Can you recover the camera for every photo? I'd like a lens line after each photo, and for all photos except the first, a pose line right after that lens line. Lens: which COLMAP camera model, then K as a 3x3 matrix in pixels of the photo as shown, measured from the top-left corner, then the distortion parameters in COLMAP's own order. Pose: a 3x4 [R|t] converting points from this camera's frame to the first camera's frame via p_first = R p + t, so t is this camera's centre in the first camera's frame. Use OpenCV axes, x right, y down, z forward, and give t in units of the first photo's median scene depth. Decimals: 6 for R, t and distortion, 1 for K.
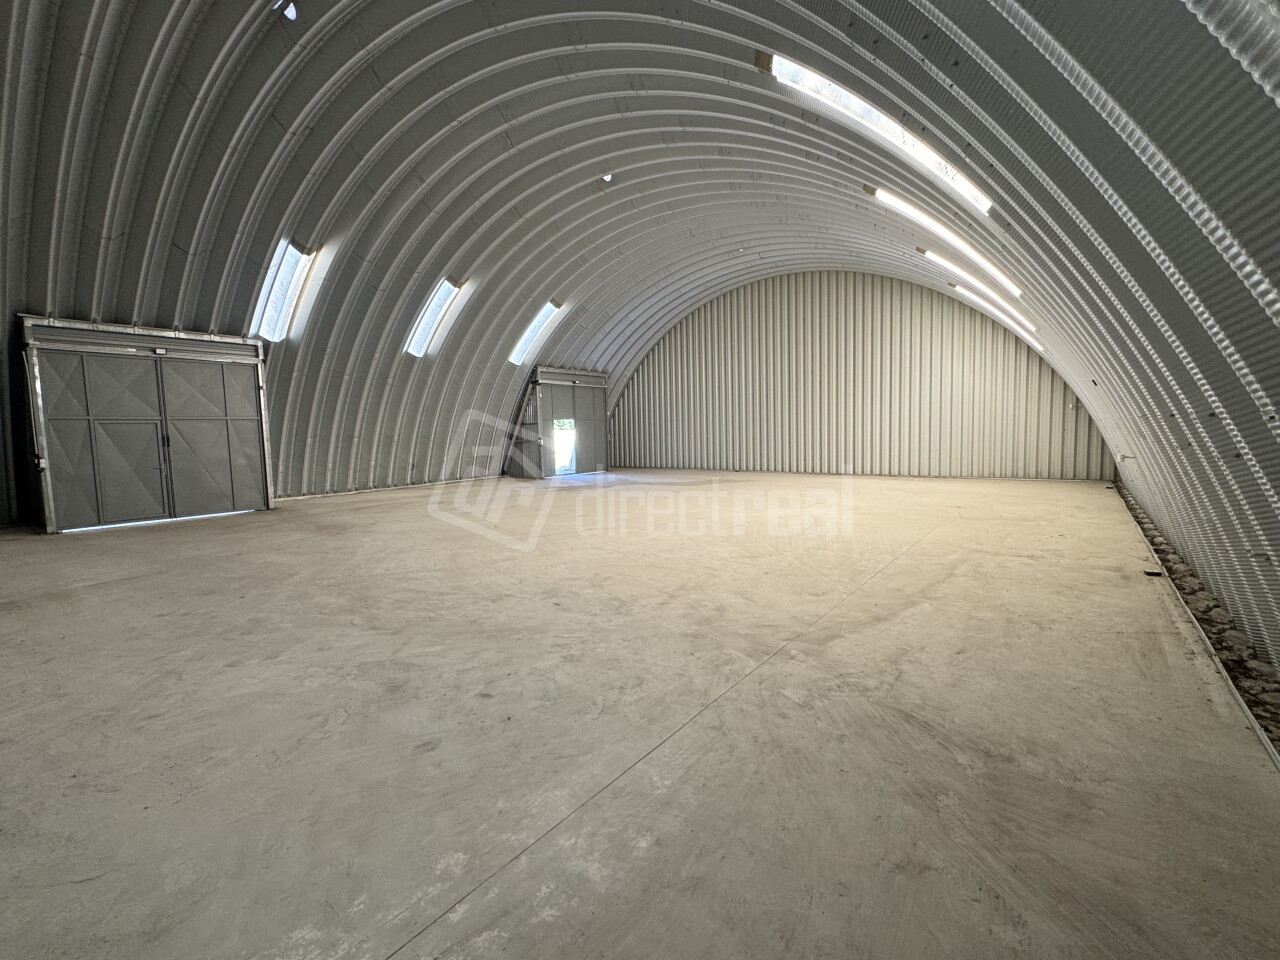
lens RADIAL K [[567.7, 0, 640.0], [0, 567.7, 480.0], [0, 0, 1]] dist [-0.001935, -0.000318]
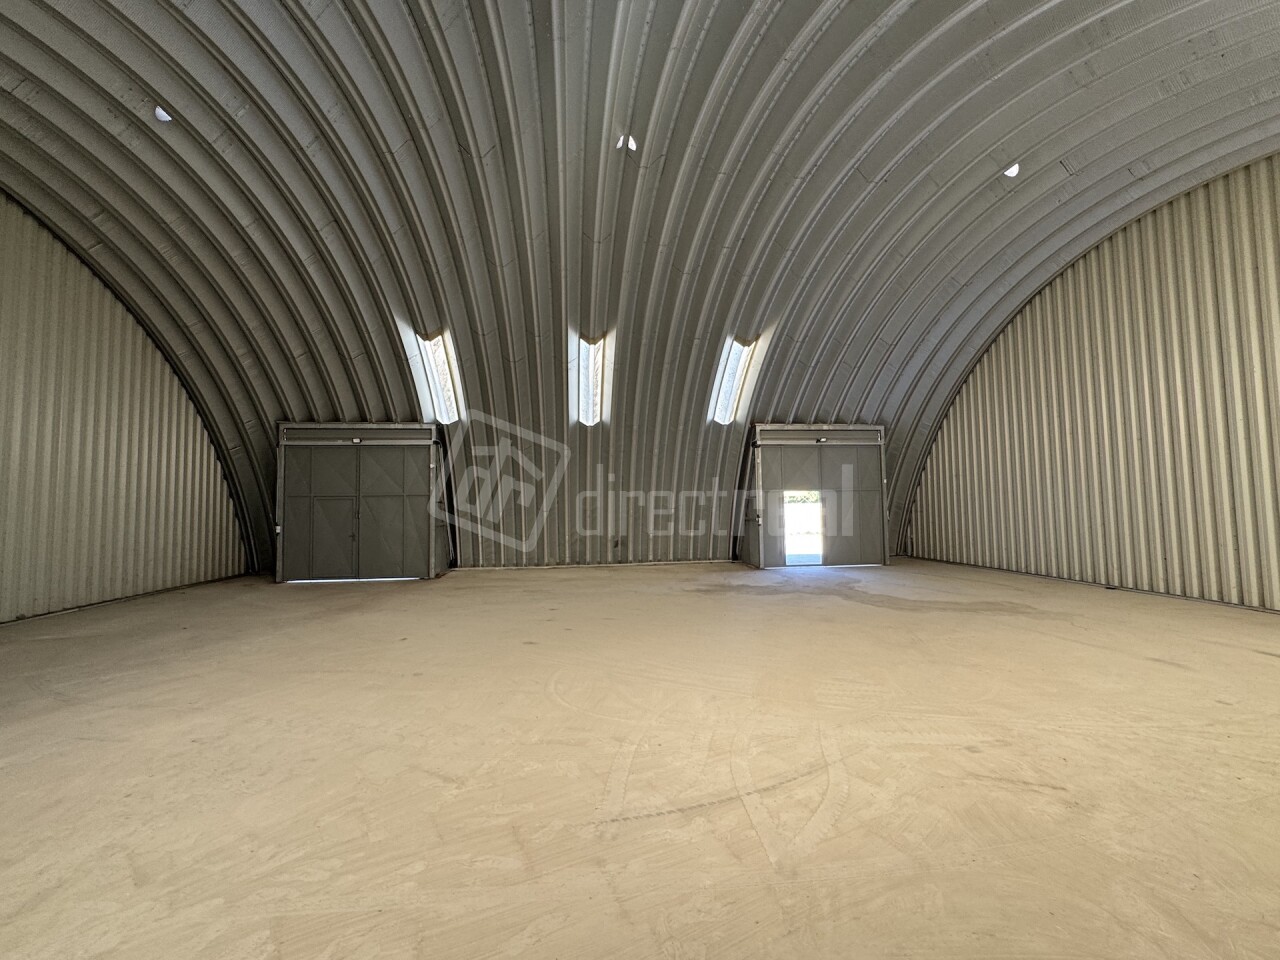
lens RADIAL K [[567.7, 0, 640.0], [0, 567.7, 480.0], [0, 0, 1]] dist [-0.001935, -0.000318]
pose [[0.696833, -0.022948, -0.716866, 0.264392], [-0.064761, 0.993392, -0.094752, -0.038572], [0.714304, 0.112451, 0.690742, 0.350332]]
